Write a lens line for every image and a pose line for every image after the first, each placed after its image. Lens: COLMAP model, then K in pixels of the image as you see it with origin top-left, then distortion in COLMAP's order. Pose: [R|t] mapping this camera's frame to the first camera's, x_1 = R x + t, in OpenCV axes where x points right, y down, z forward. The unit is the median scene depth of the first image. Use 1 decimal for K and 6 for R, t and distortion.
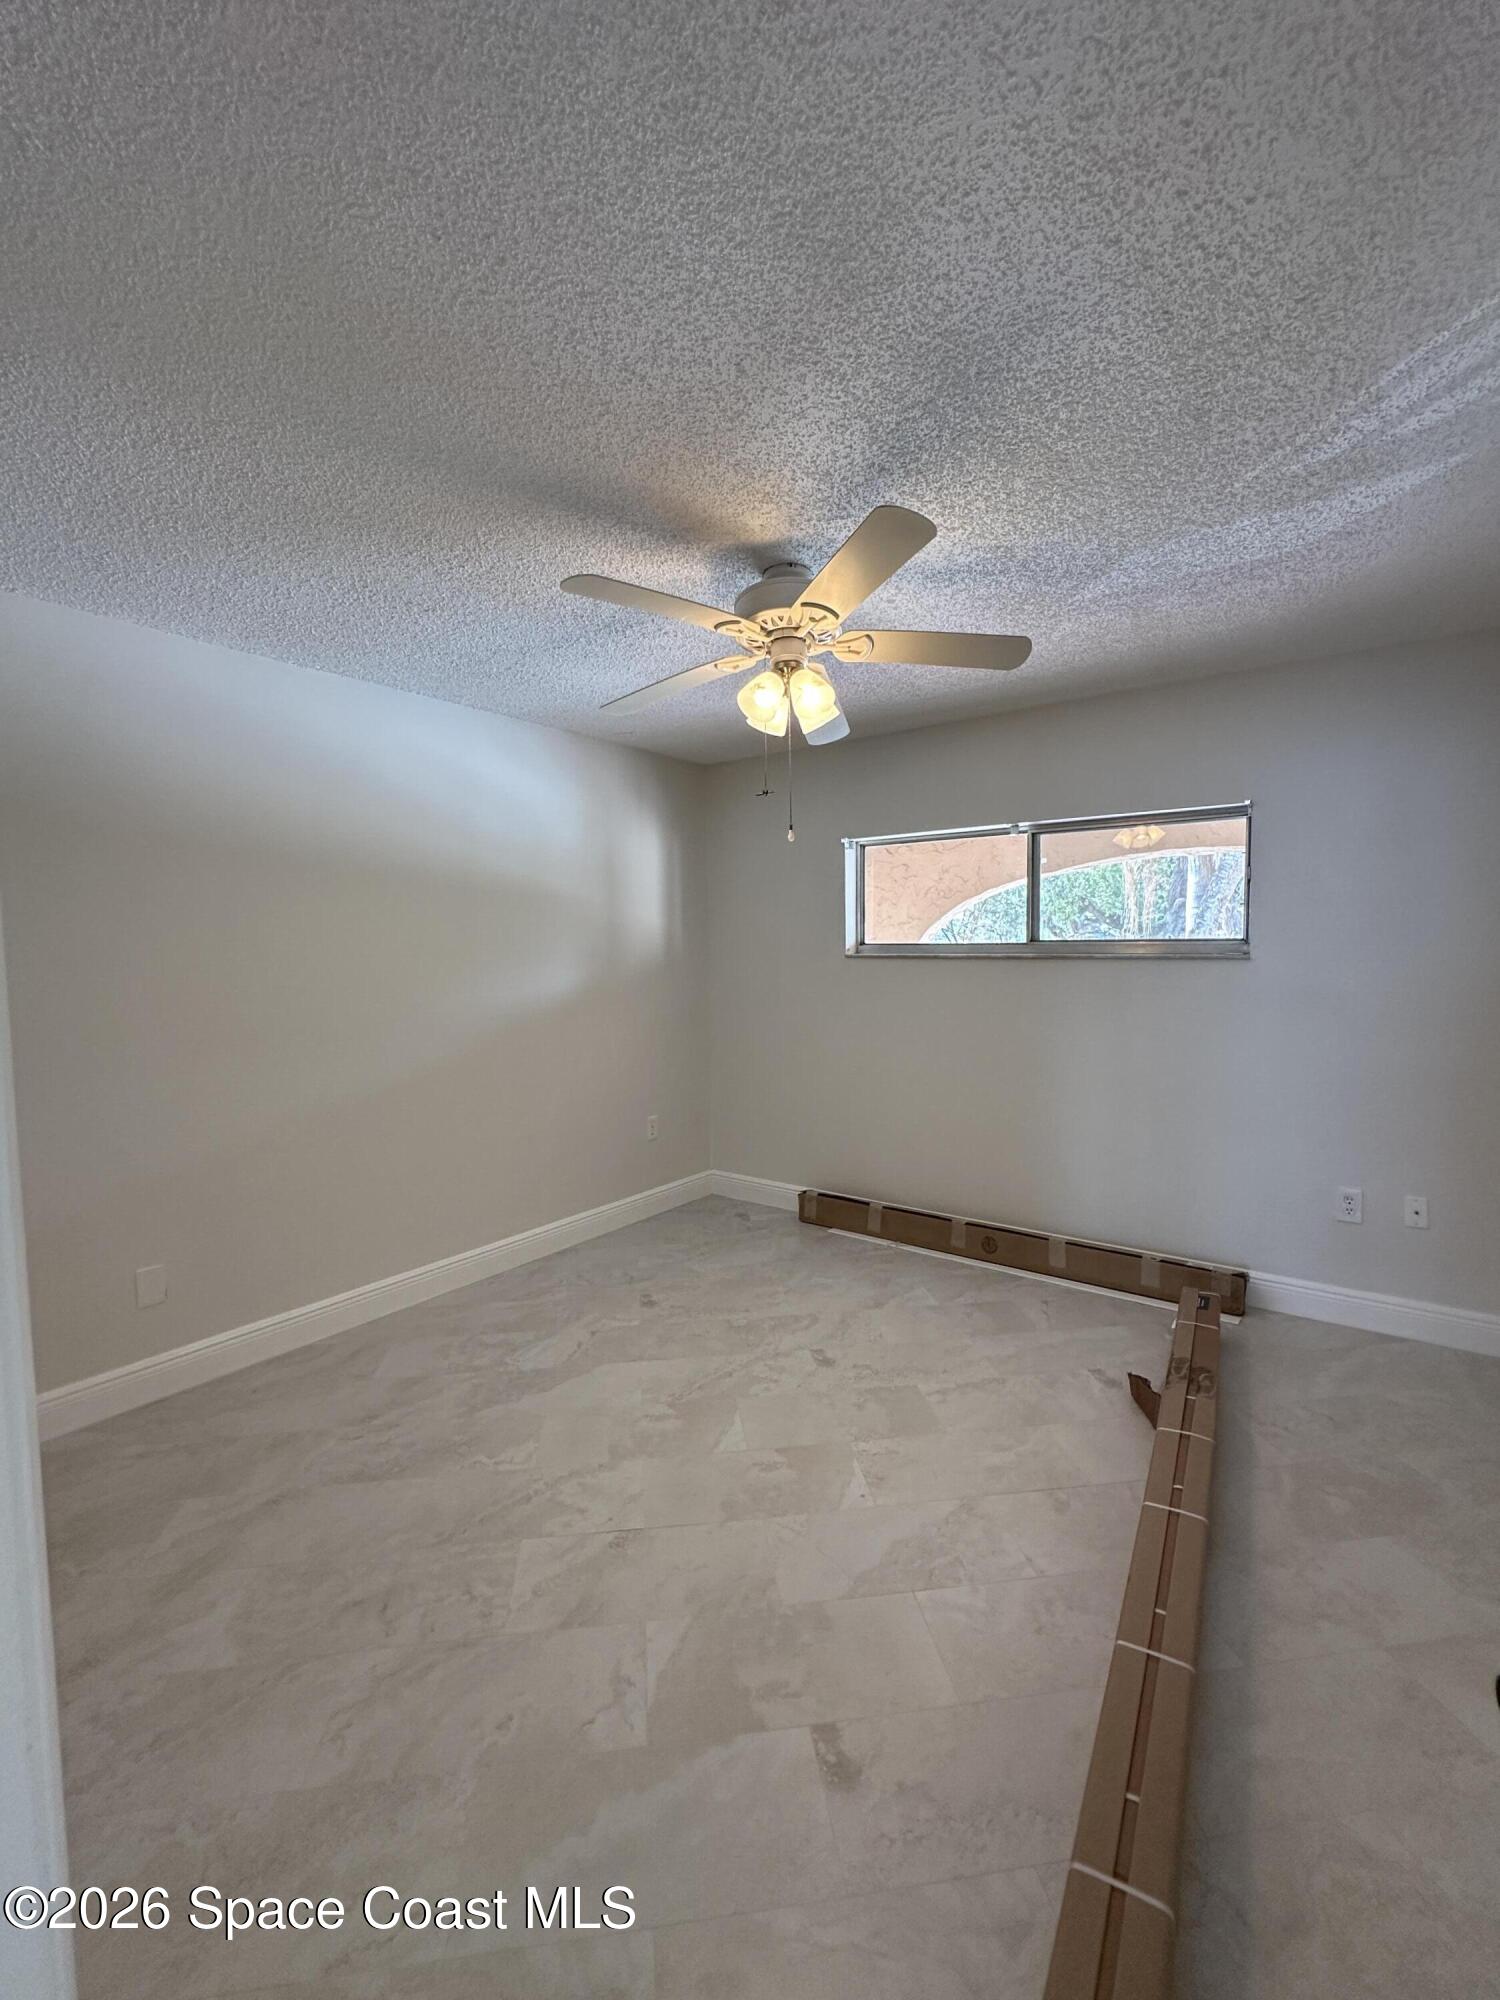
lens RADIAL K [[868.6, 0, 747.5], [0, 868.6, 1001.0], [0, 0, 1]] dist [-0.004345, 0.000914]
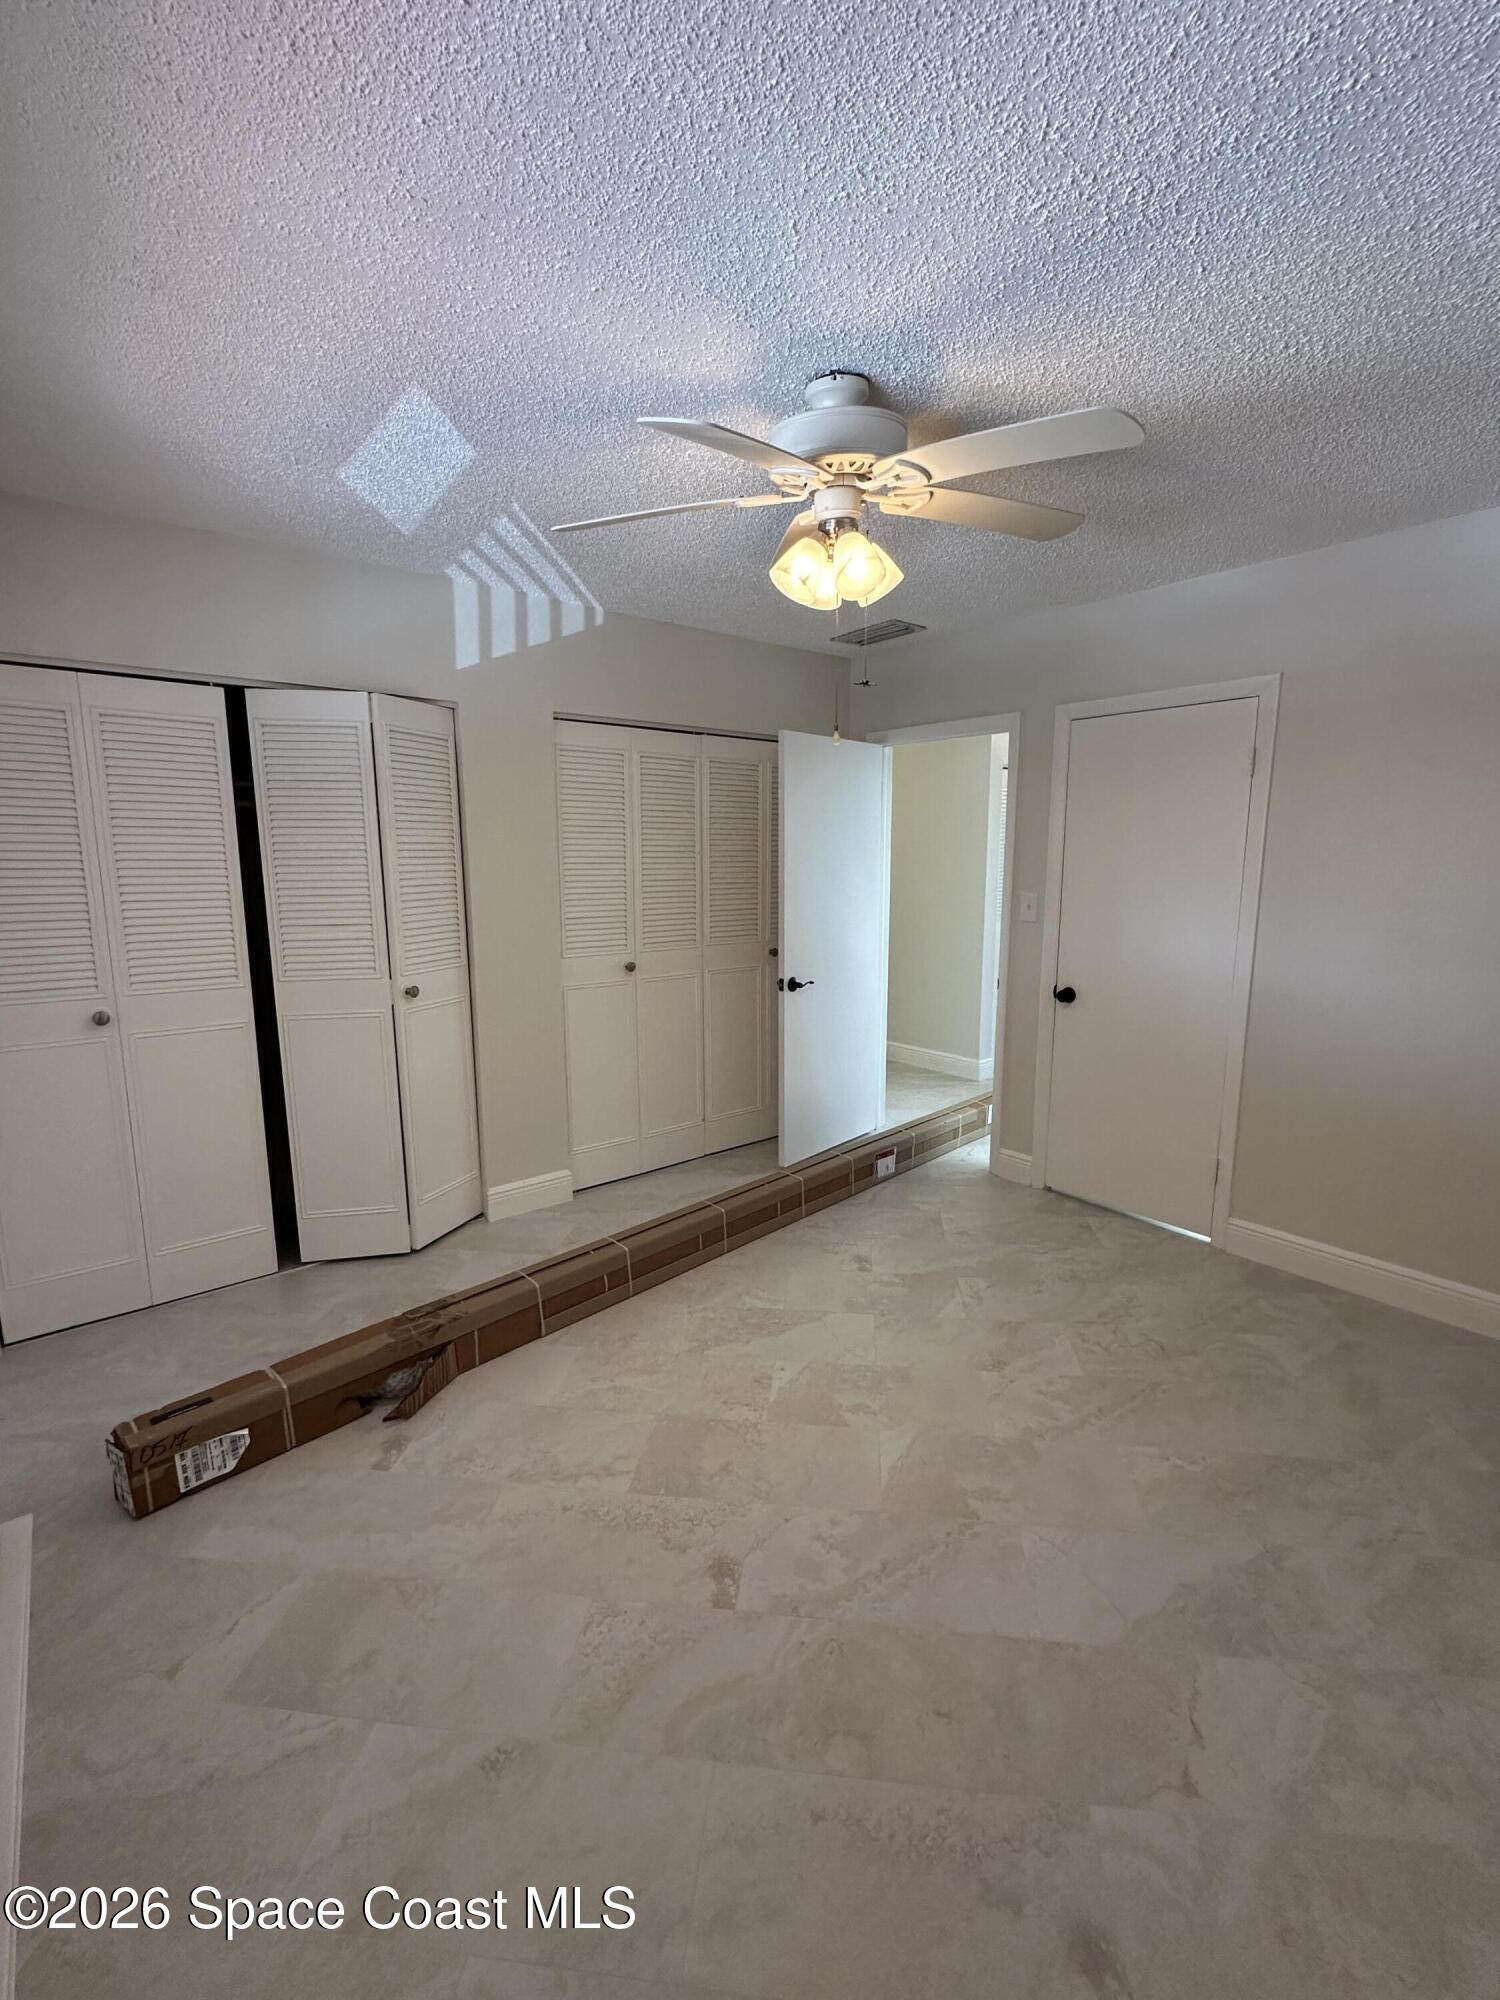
lens RADIAL K [[868.6, 0, 747.1], [0, 868.6, 993.6], [0, 0, 1]] dist [-0.004345, 0.000914]
pose [[-0.968481, -0.027165, 0.247601, -0.069647], [0.027920, 0.975932, 0.216281, -0.115842], [-0.247517, 0.216378, -0.944413, 1.576154]]
